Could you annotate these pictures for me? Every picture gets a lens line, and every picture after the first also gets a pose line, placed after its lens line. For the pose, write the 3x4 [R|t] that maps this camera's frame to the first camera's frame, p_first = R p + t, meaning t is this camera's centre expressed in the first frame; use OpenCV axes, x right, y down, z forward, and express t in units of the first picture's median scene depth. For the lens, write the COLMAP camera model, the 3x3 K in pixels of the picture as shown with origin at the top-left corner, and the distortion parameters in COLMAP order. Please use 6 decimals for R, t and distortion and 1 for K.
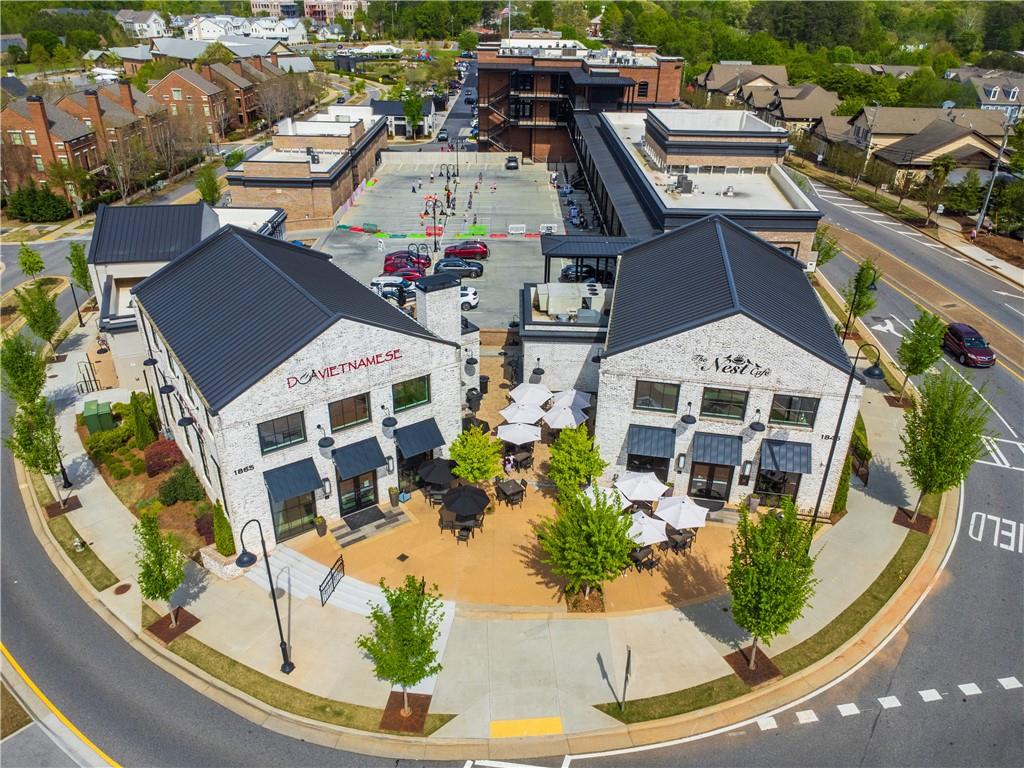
lens RADIAL K [[735.2, 0, 521.7], [0, 735.2, 386.8], [0, 0, 1]] dist [0.005947, -0.016379]
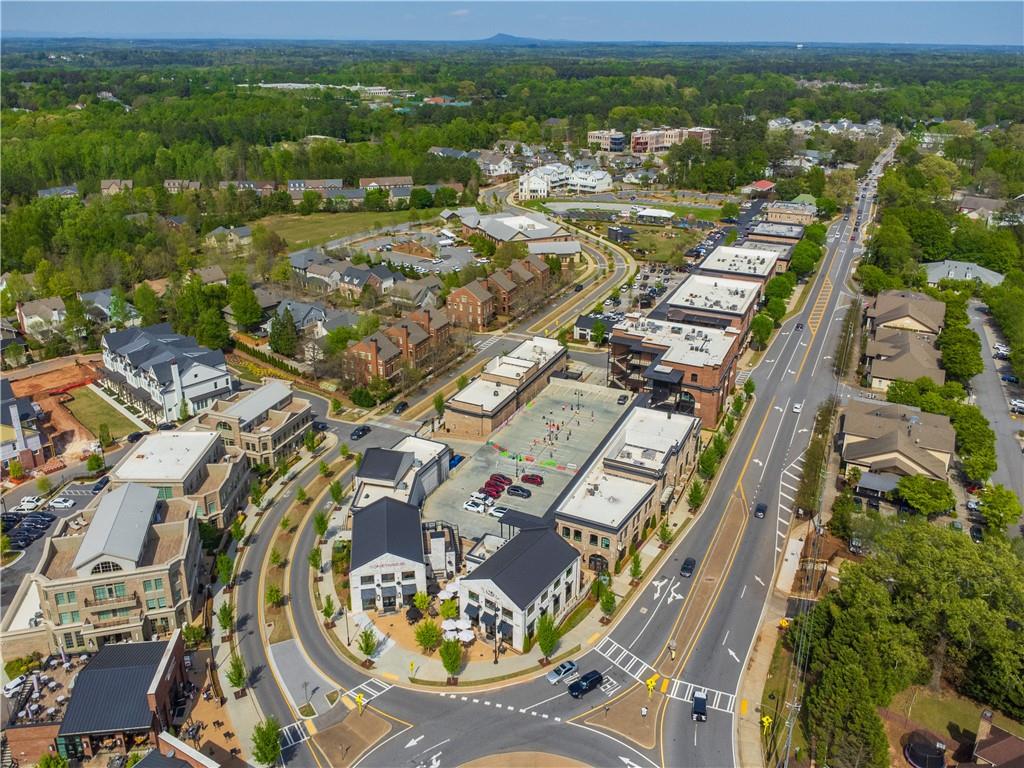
lens RADIAL K [[735.2, 0, 516.2], [0, 735.2, 334.1], [0, 0, 1]] dist [0.005947, -0.016379]
pose [[0.905925, 0.129050, -0.403293, 1.318793], [-0.195799, 0.972156, -0.128746, -0.635471], [0.375449, 0.195599, 0.905969, -1.799306]]
